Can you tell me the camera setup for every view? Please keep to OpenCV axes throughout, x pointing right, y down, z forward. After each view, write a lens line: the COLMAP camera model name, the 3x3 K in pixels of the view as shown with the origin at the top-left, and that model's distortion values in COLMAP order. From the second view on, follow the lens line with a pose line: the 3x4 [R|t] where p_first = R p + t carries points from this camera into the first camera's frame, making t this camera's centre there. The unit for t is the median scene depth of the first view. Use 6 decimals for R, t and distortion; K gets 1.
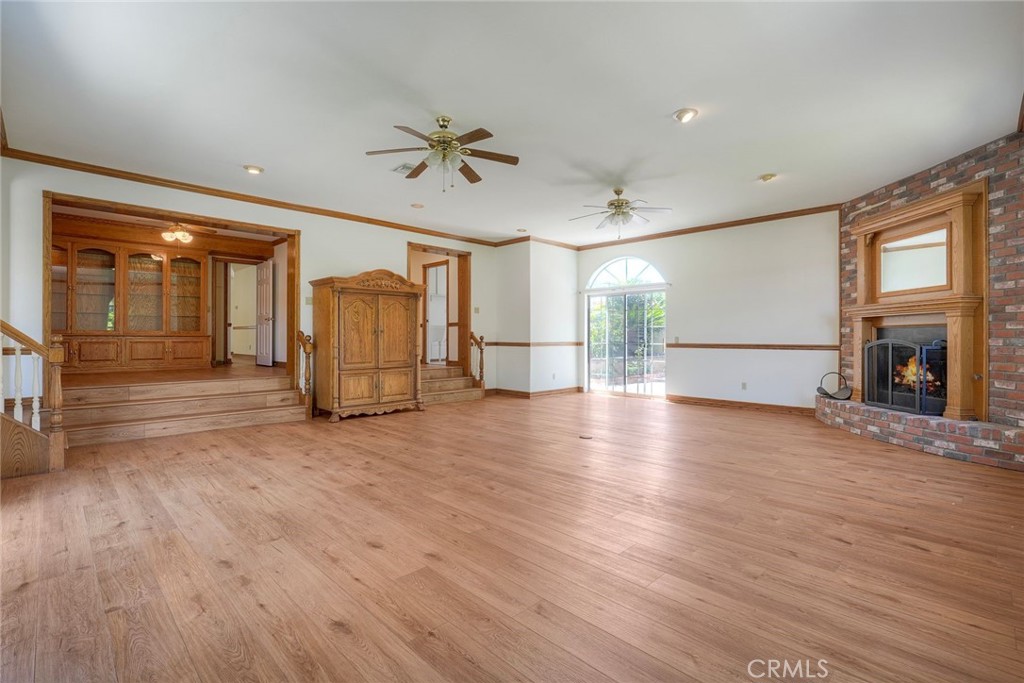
lens RADIAL K [[463.2, 0, 517.0], [0, 463.2, 341.7], [0, 0, 1]] dist [-0.005153, 0.000790]
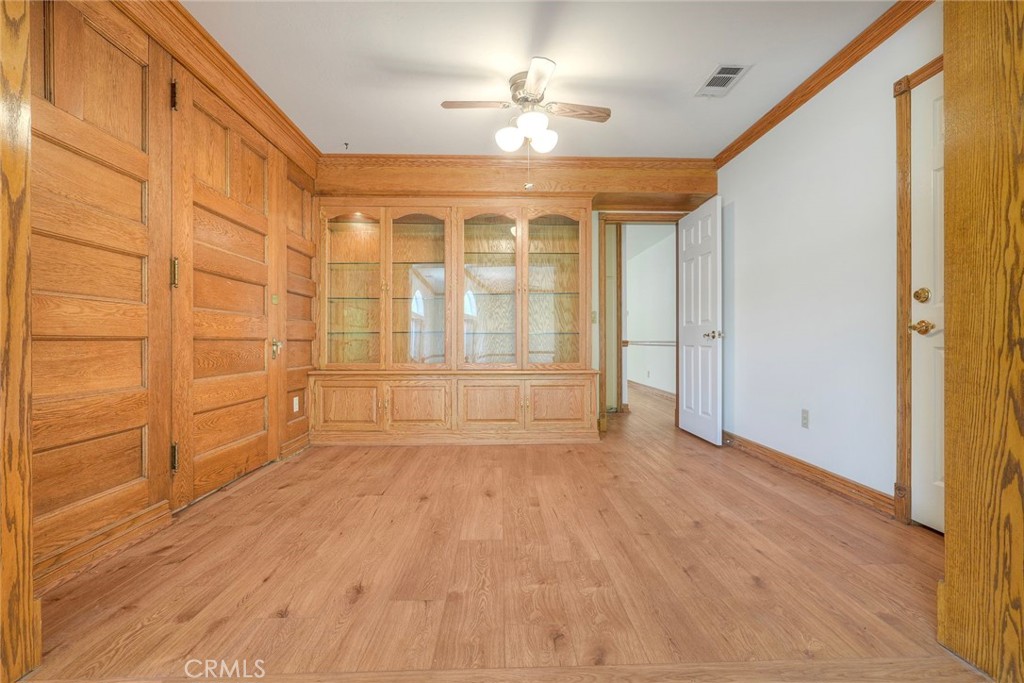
lens RADIAL K [[467.4, 0, 516.3], [0, 467.4, 338.0], [0, 0, 1]] dist [-0.014103, 0.000120]
pose [[0.726939, -0.014570, -0.686548, -0.388768], [-0.000509, 0.999763, -0.021756, -0.036944], [0.686702, 0.016164, 0.726759, 0.586915]]
